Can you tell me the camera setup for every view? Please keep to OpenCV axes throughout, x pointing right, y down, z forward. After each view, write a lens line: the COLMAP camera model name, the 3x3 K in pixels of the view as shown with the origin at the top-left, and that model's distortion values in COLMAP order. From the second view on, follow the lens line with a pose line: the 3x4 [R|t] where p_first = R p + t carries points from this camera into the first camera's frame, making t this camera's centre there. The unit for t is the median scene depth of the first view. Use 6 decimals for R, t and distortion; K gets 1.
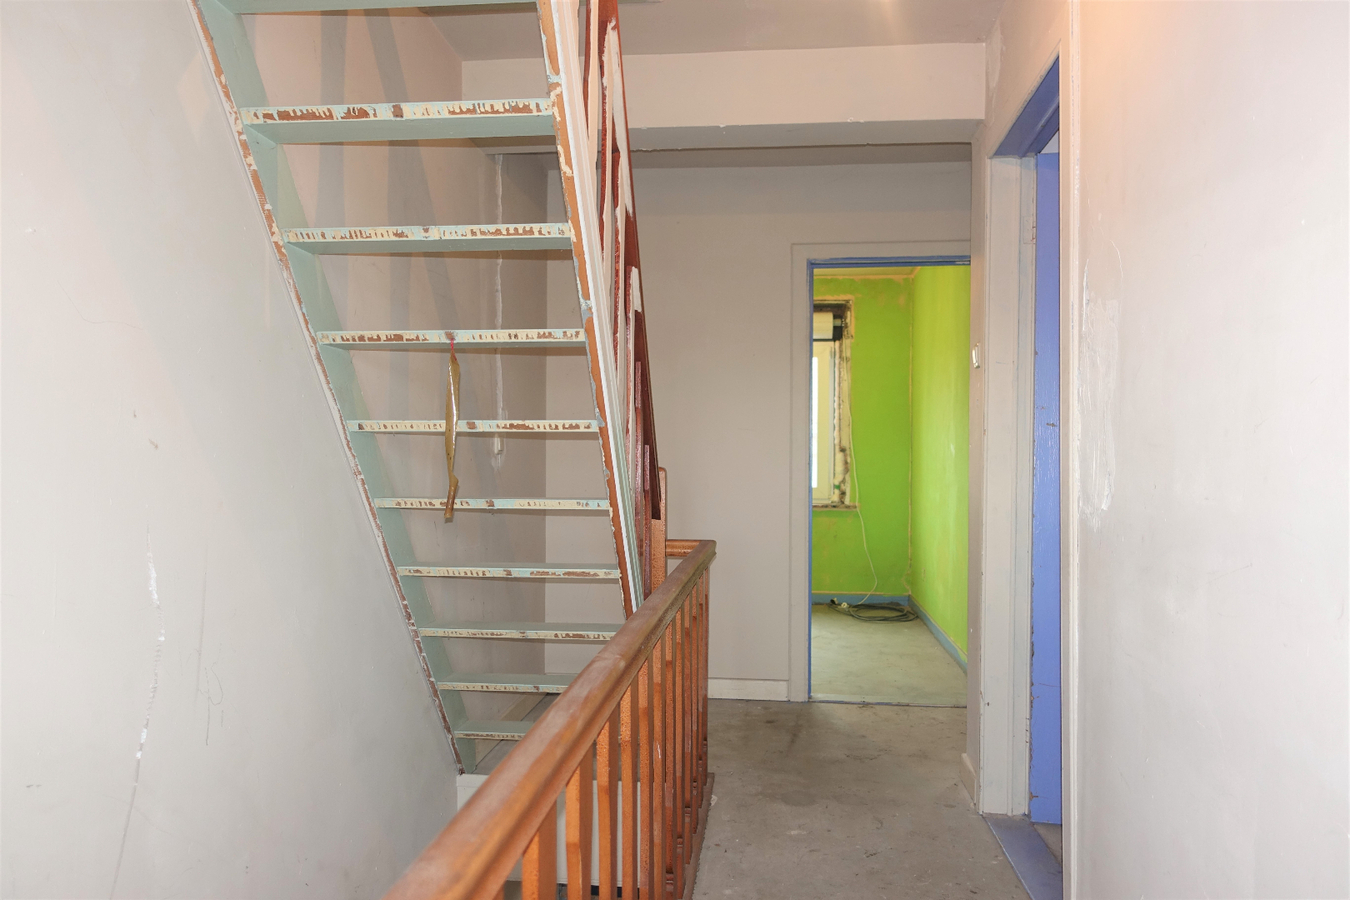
lens RADIAL K [[941.9, 0, 675.0], [0, 941.9, 450.0], [0, 0, 1]] dist [0.009324, -0.001422]
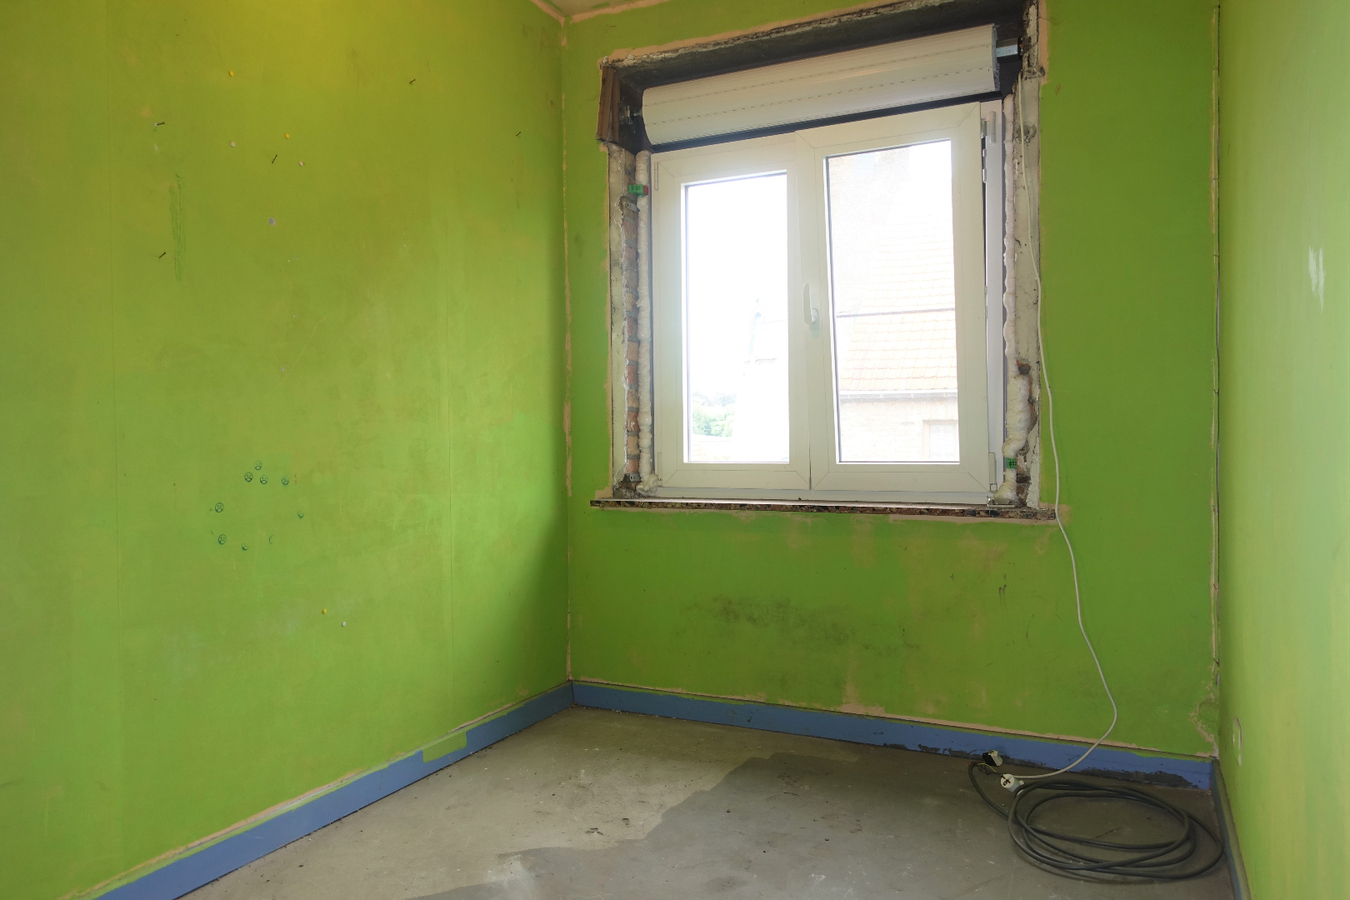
lens RADIAL K [[941.9, 0, 675.0], [0, 941.9, 450.0], [0, 0, 1]] dist [0.009324, -0.001422]
pose [[0.943989, -0.007242, -0.329898, 0.171158], [0.009353, 0.999945, 0.004813, 0.030474], [0.329845, -0.007629, 0.944004, 0.580880]]
